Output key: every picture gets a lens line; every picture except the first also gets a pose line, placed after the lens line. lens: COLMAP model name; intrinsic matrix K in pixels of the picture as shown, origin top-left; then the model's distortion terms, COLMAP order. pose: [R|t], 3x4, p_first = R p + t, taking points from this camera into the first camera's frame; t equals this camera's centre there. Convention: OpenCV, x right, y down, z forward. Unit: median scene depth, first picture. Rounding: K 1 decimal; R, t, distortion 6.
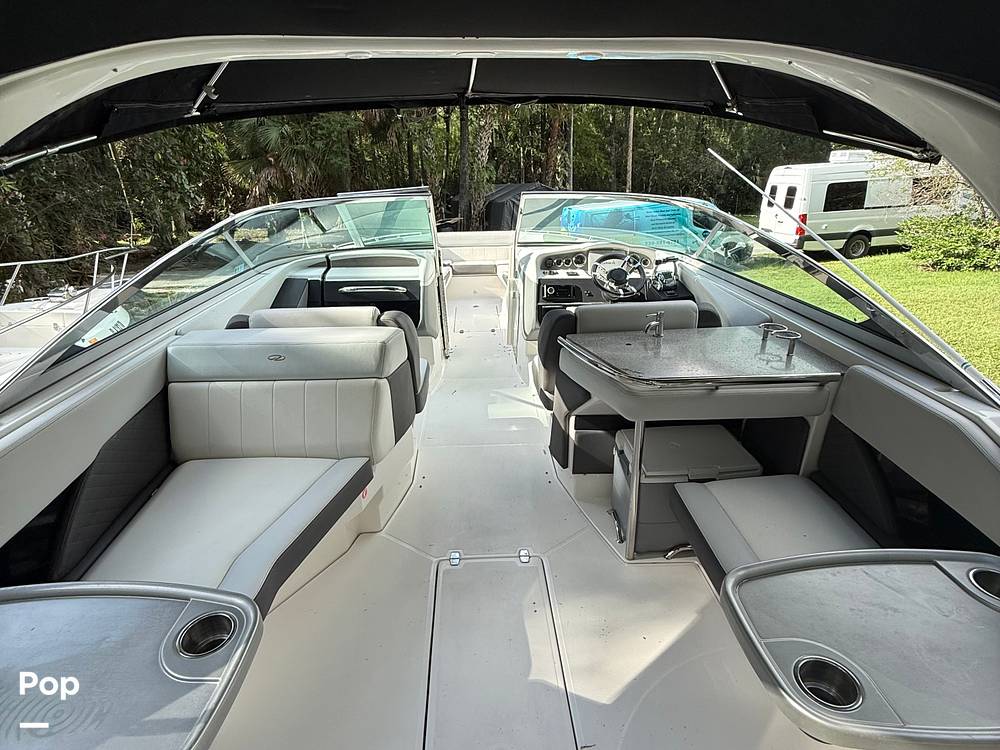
lens RADIAL K [[526.0, 0, 496.8], [0, 526.0, 377.1], [0, 0, 1]] dist [-0.000780, -0.000041]
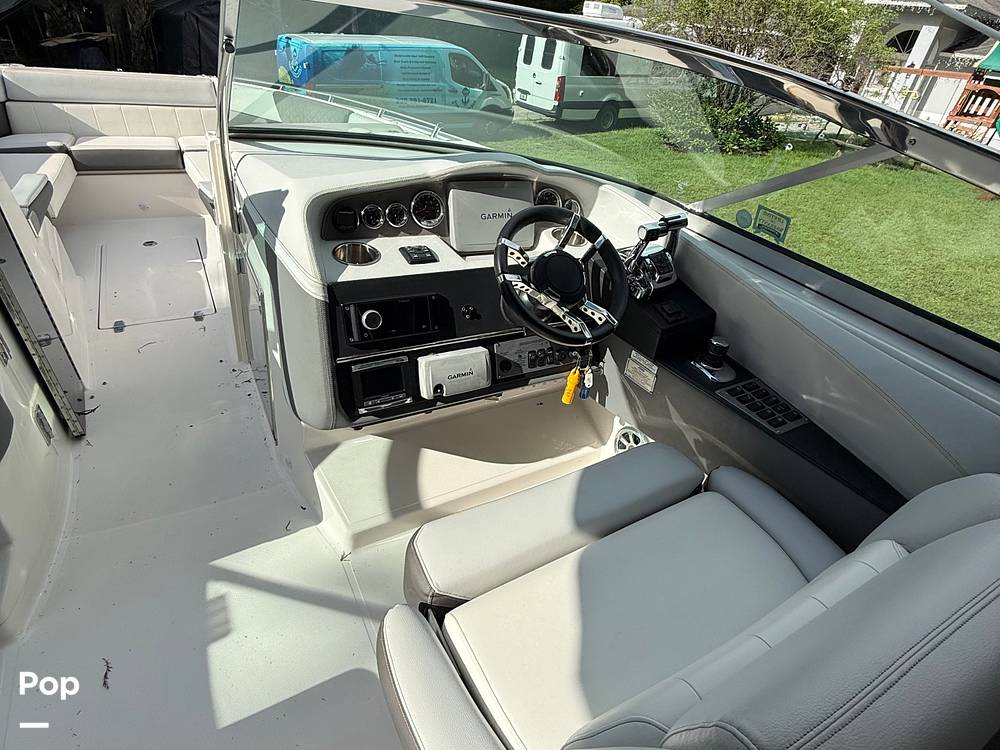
lens RADIAL K [[528.3, 0, 496.7], [0, 528.3, 376.7], [0, 0, 1]] dist [-0.001252, 0.000964]
pose [[0.885256, -0.160222, 0.436636, 0.019302], [0.046719, 0.964676, 0.259264, -0.200382], [-0.462752, -0.209116, 0.861470, 0.626149]]
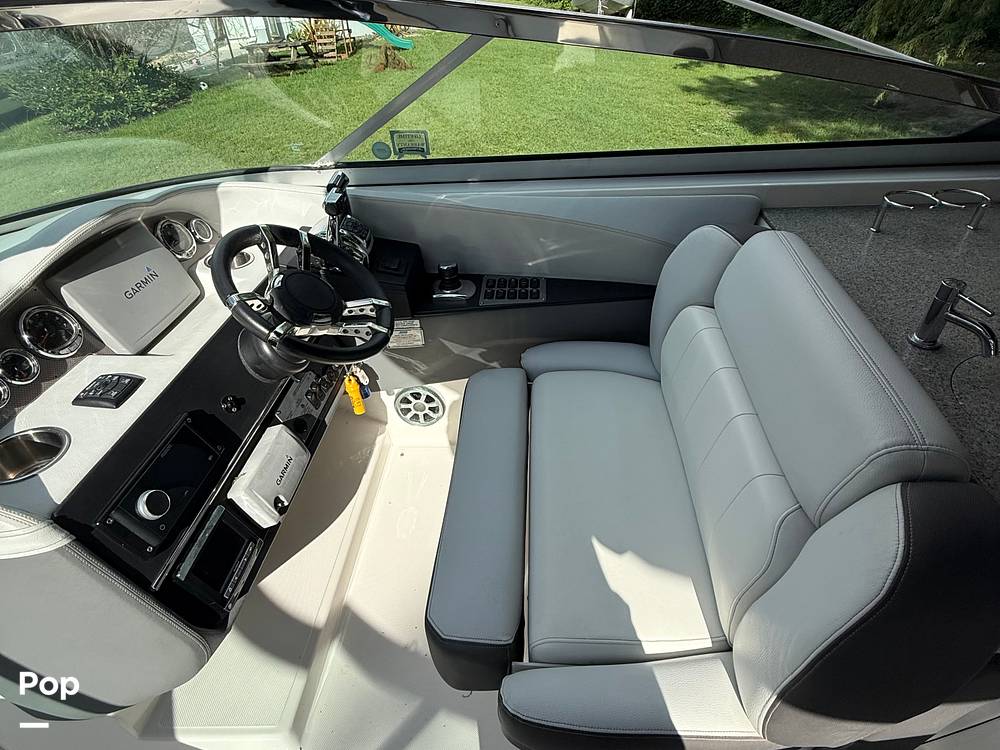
lens RADIAL K [[528.3, 0, 496.7], [0, 528.3, 376.7], [0, 0, 1]] dist [-0.001252, 0.000964]
pose [[0.115161, -0.614029, 0.780837, -0.020085], [0.426680, 0.740434, 0.519328, -0.242848], [-0.897041, 0.273361, 0.347263, 0.731846]]
